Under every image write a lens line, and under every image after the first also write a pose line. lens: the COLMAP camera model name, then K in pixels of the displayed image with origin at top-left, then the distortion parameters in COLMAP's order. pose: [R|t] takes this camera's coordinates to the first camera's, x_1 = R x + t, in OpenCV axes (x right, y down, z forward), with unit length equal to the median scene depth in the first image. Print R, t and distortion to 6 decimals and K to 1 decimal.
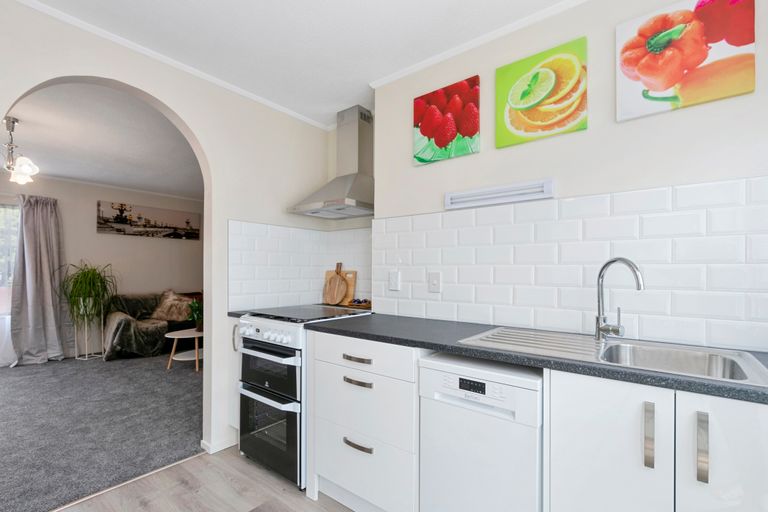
lens RADIAL K [[351.2, 0, 392.6], [0, 351.2, 272.3], [0, 0, 1]] dist [0.002439, 0.000269]
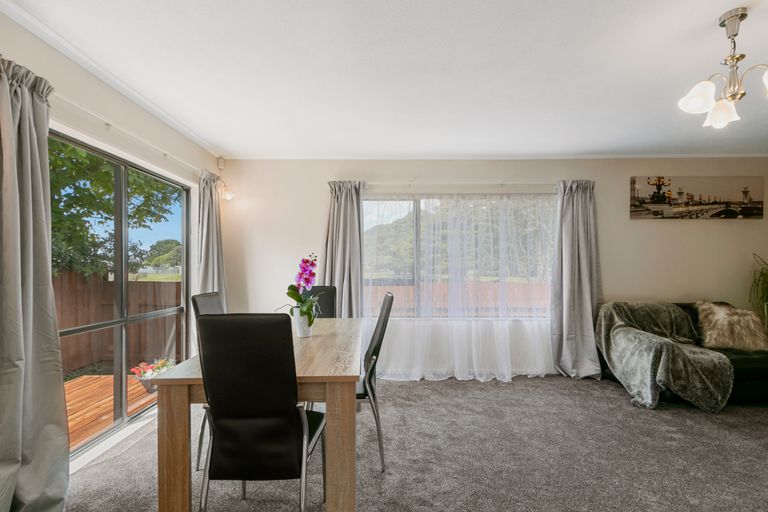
lens RADIAL K [[351.2, 0, 384.3], [0, 351.2, 260.9], [0, 0, 1]] dist [0.002439, 0.000269]
pose [[0.608395, -0.015172, -0.793489, -0.530304], [0.000540, 0.999825, -0.018703, -0.005976], [0.793634, 0.010950, 0.608297, 0.099339]]
